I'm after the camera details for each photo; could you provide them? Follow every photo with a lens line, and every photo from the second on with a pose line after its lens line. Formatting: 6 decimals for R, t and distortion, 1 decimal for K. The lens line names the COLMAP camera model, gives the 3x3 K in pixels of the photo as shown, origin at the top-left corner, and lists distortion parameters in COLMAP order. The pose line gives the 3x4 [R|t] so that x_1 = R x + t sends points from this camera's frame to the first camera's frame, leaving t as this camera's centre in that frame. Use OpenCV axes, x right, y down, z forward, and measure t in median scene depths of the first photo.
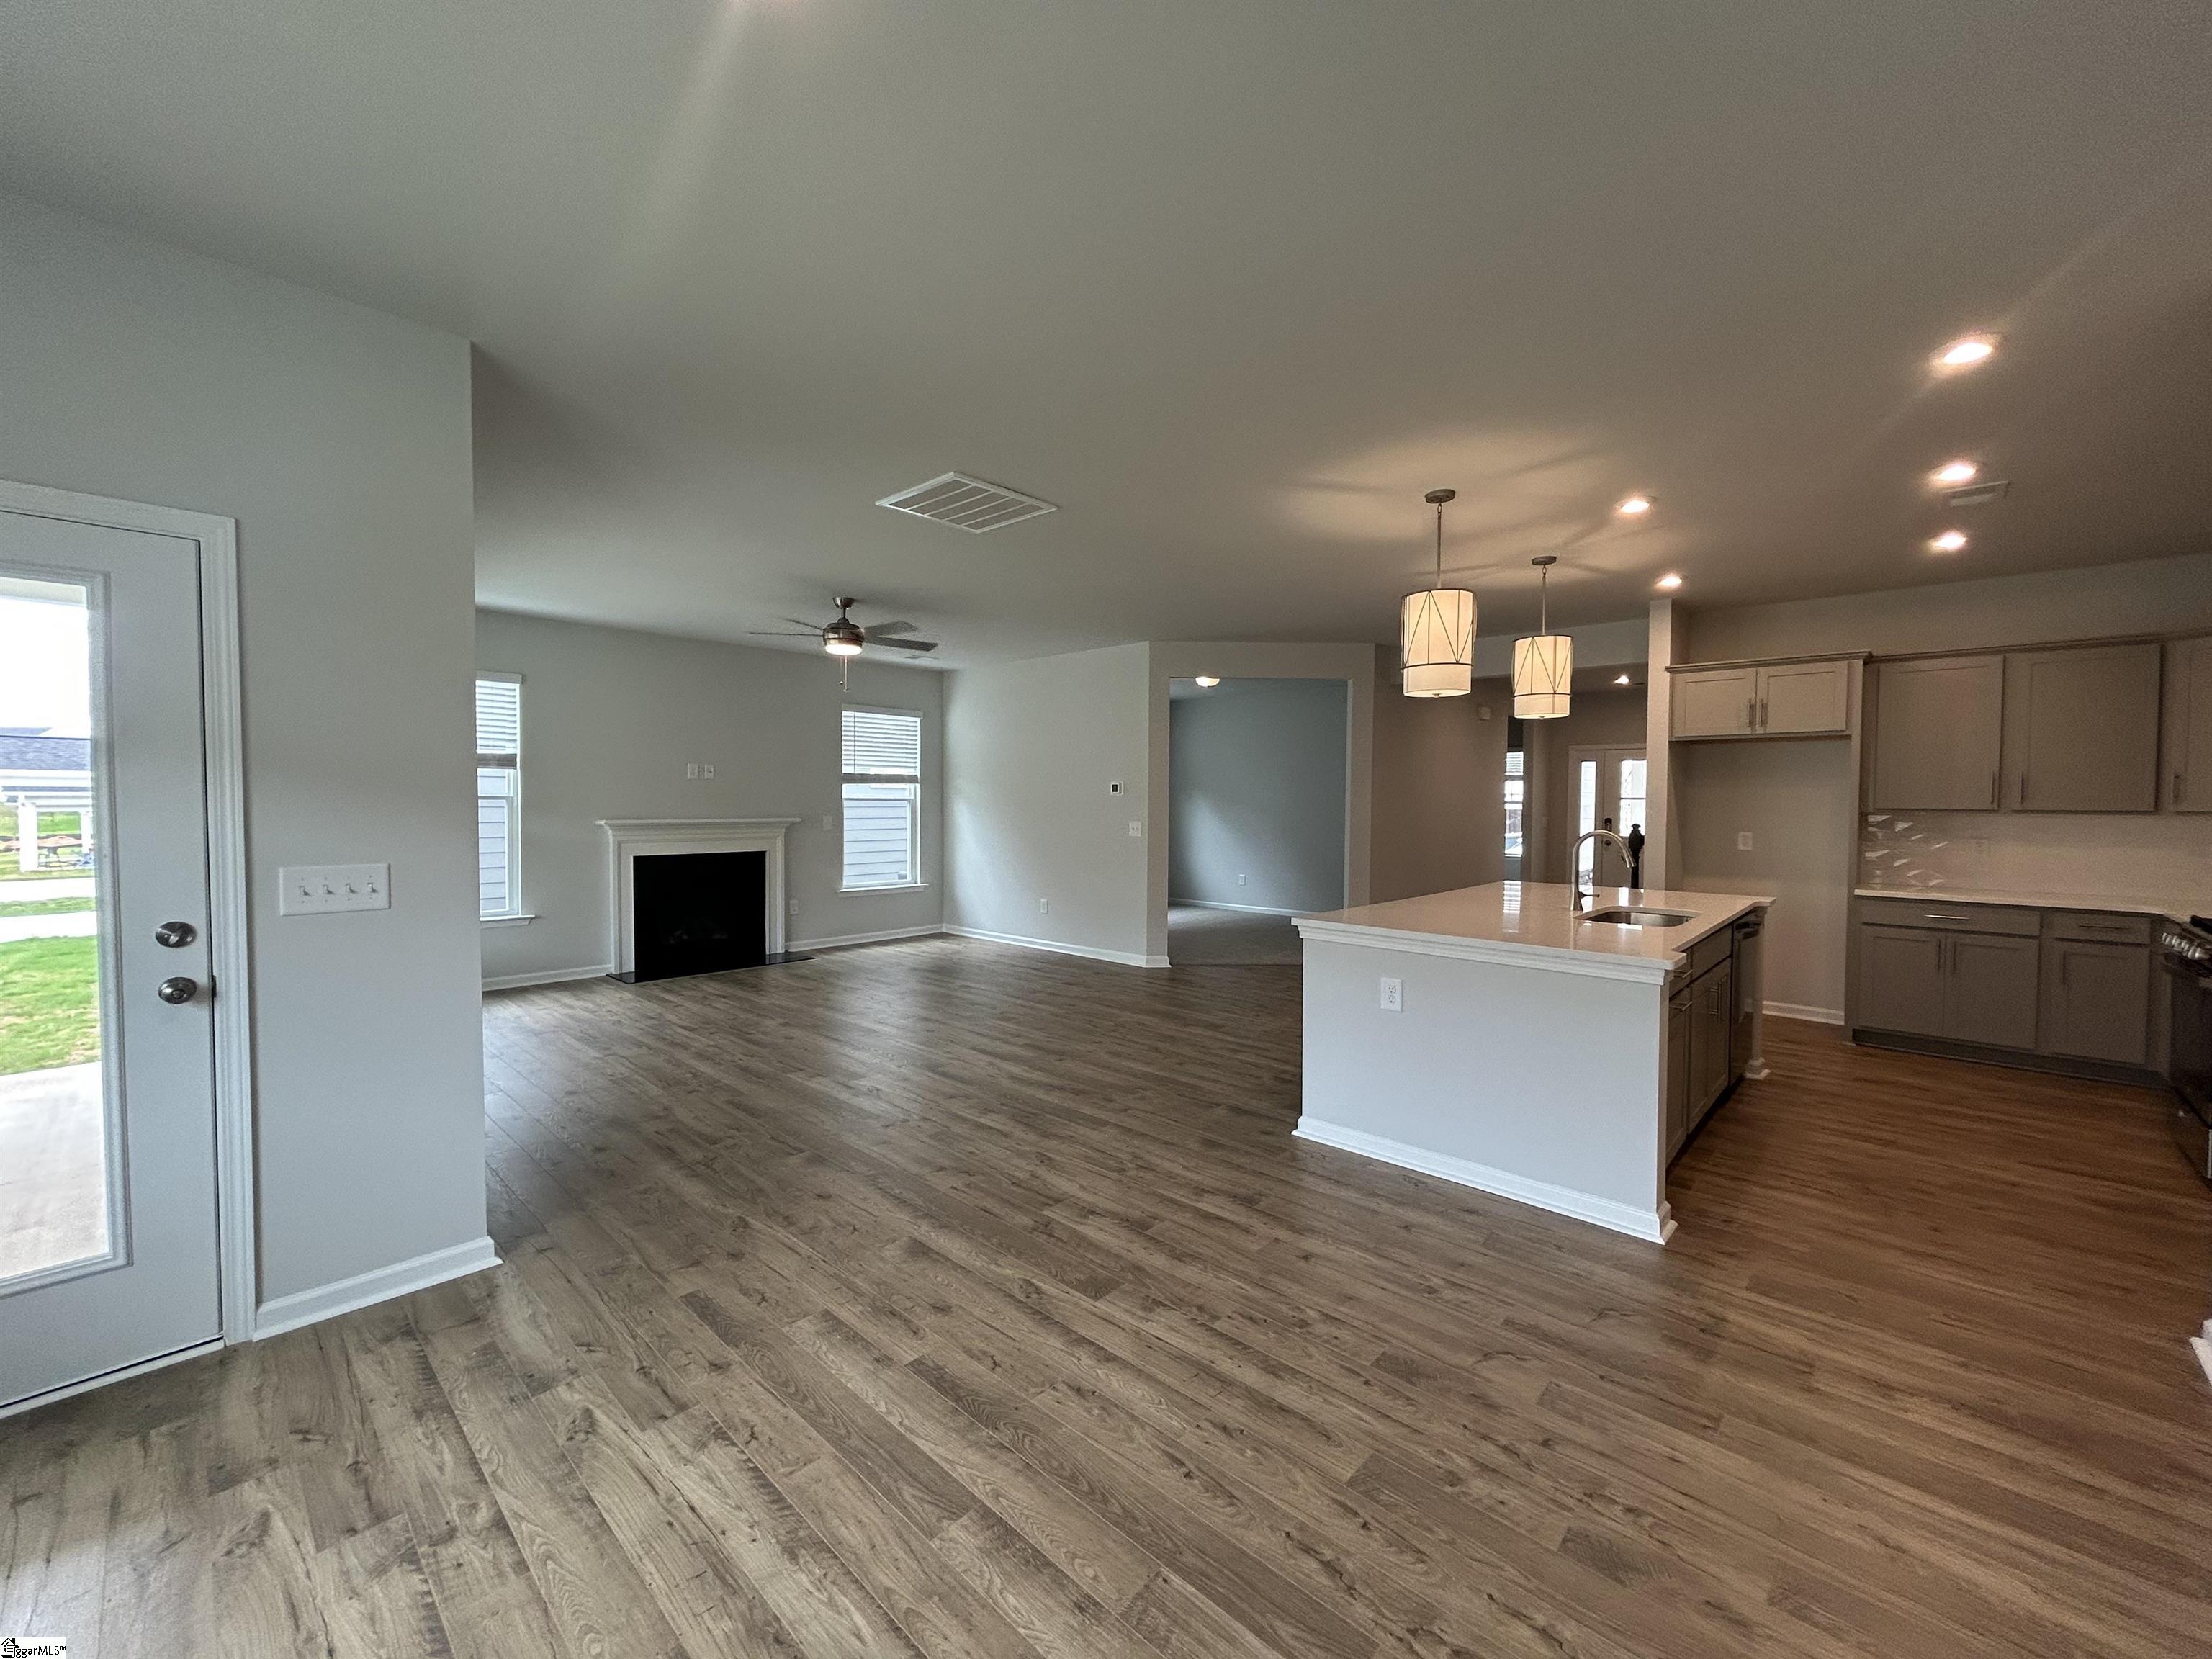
lens RADIAL K [[884.4, 0, 1105.0], [0, 884.4, 827.3], [0, 0, 1]] dist [-0.001578, 0.000535]
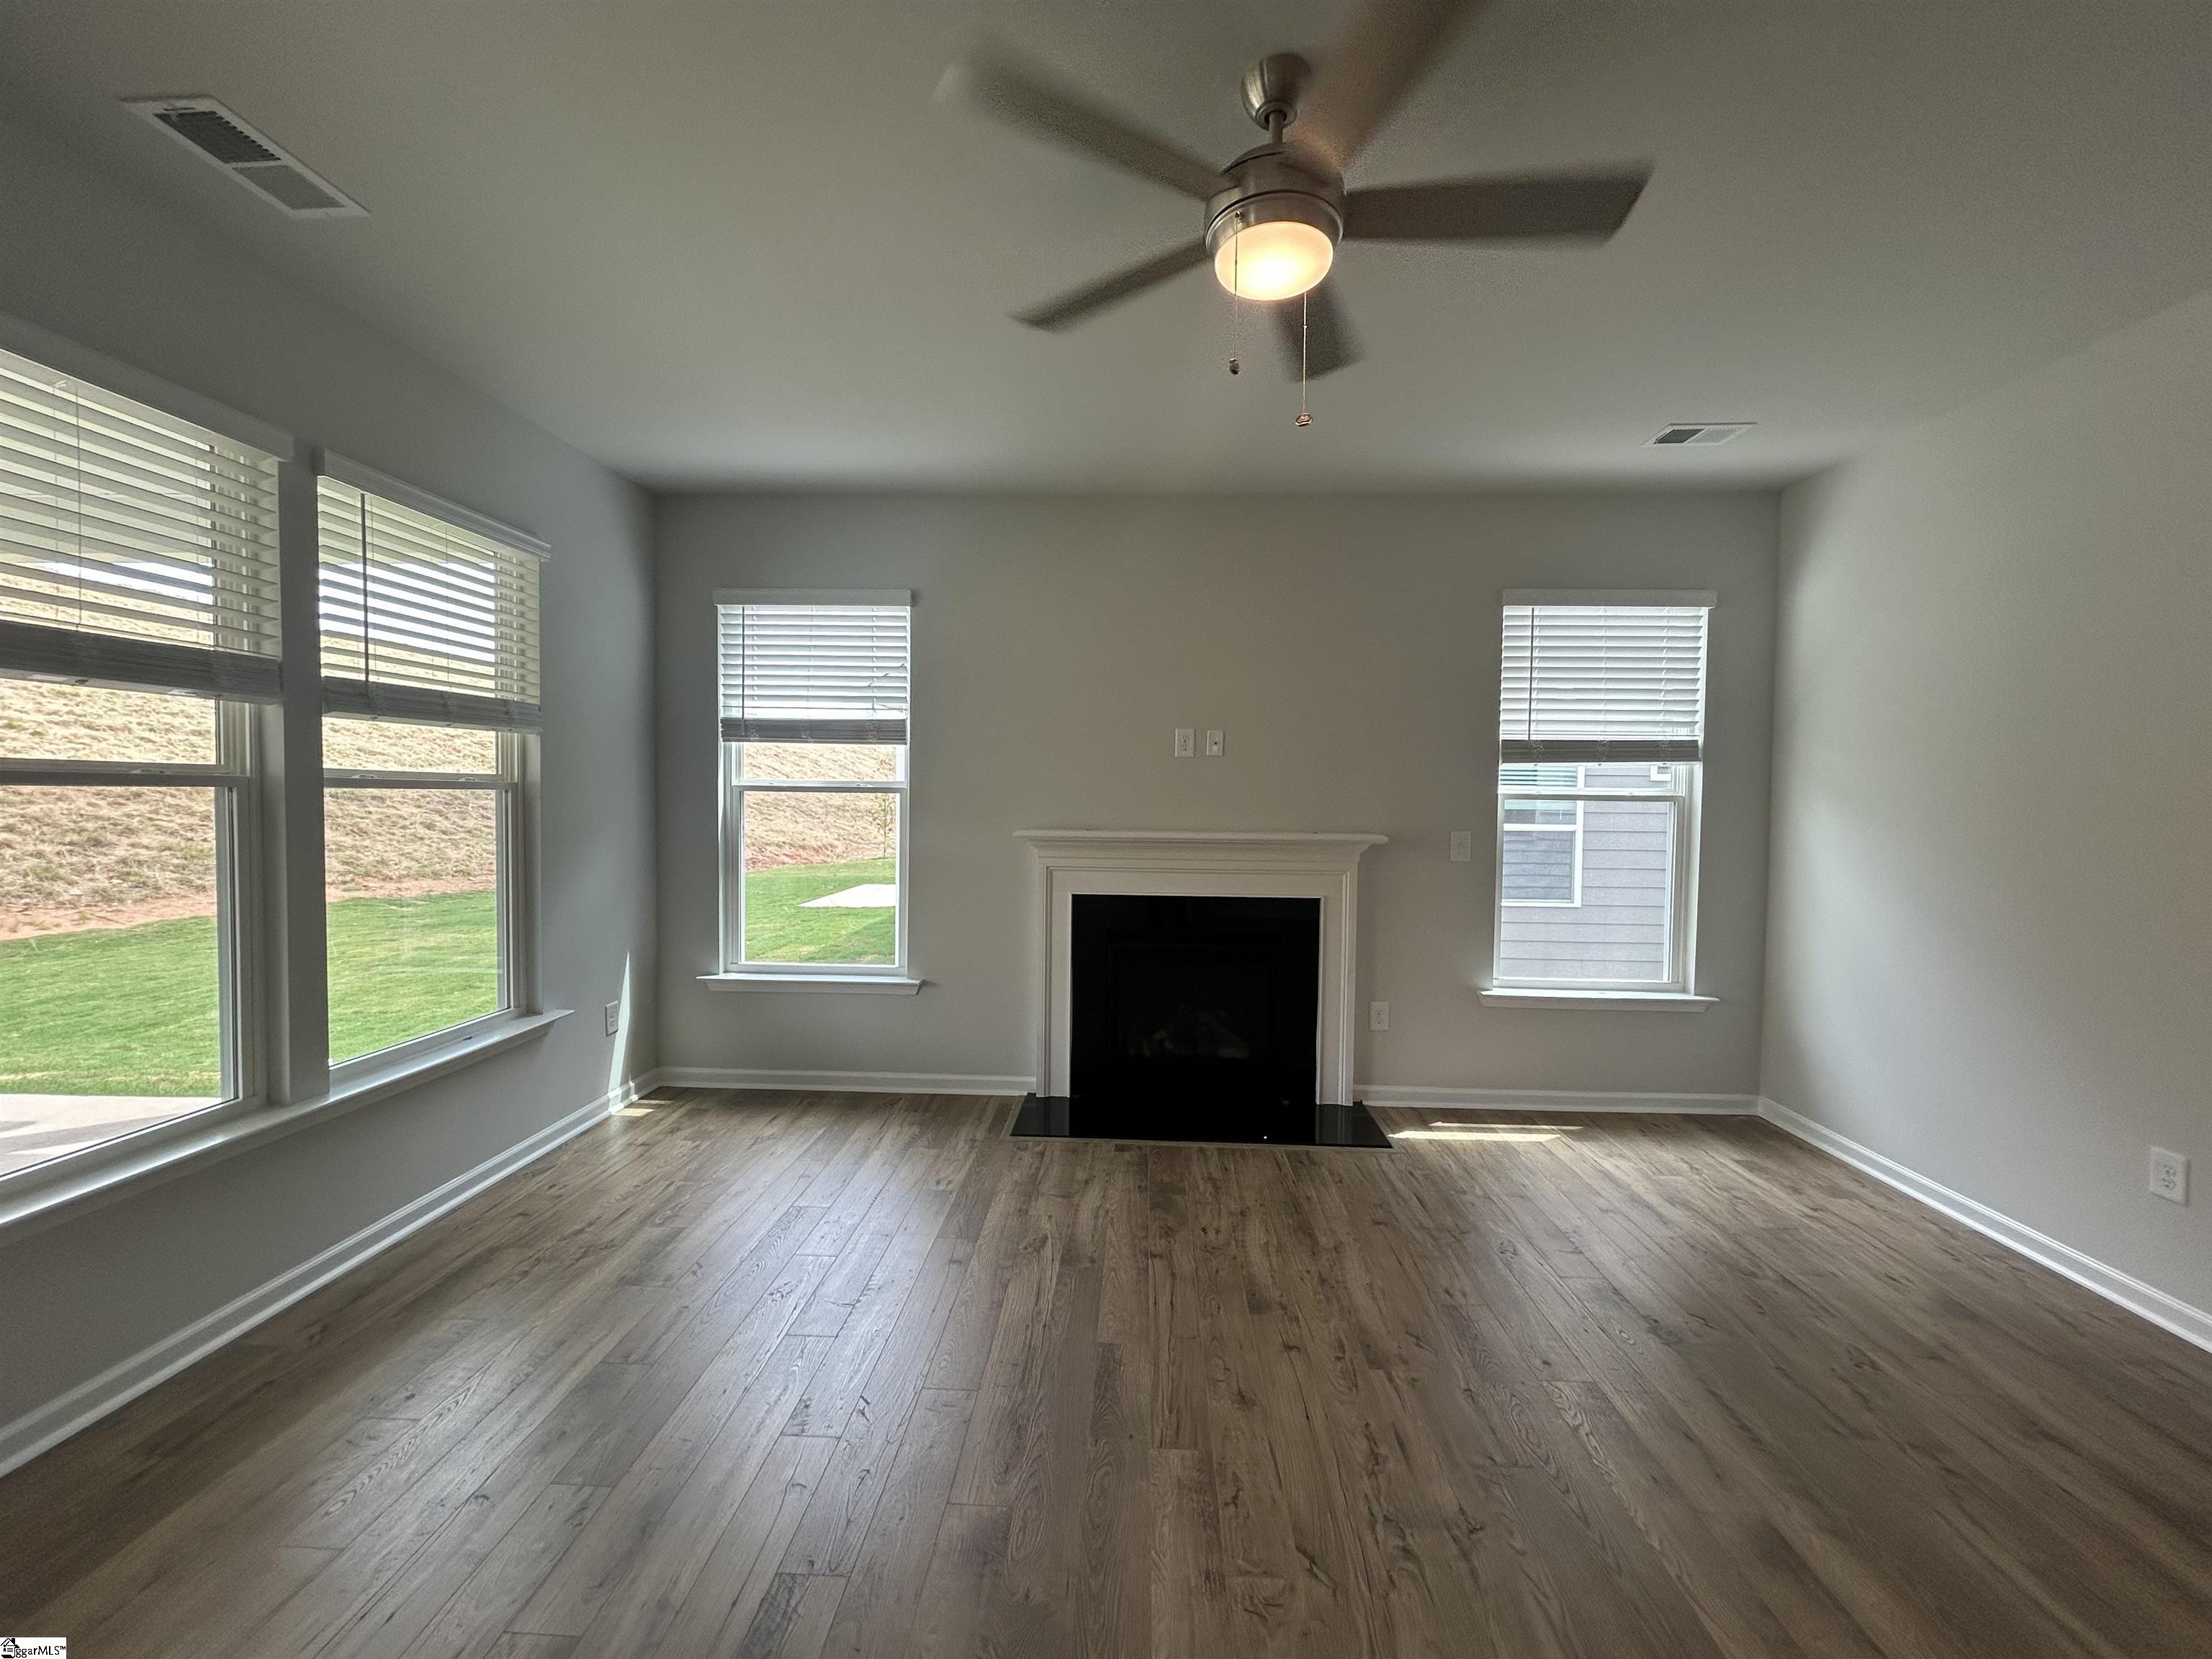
lens RADIAL K [[884.4, 0, 1104.9], [0, 884.4, 828.9], [0, 0, 1]] dist [-0.001578, 0.000535]
pose [[0.648463, 0.029765, -0.760664, -0.098040], [-0.030908, 0.999441, 0.012760, -0.018187], [0.760619, 0.015236, 0.649020, 0.692307]]
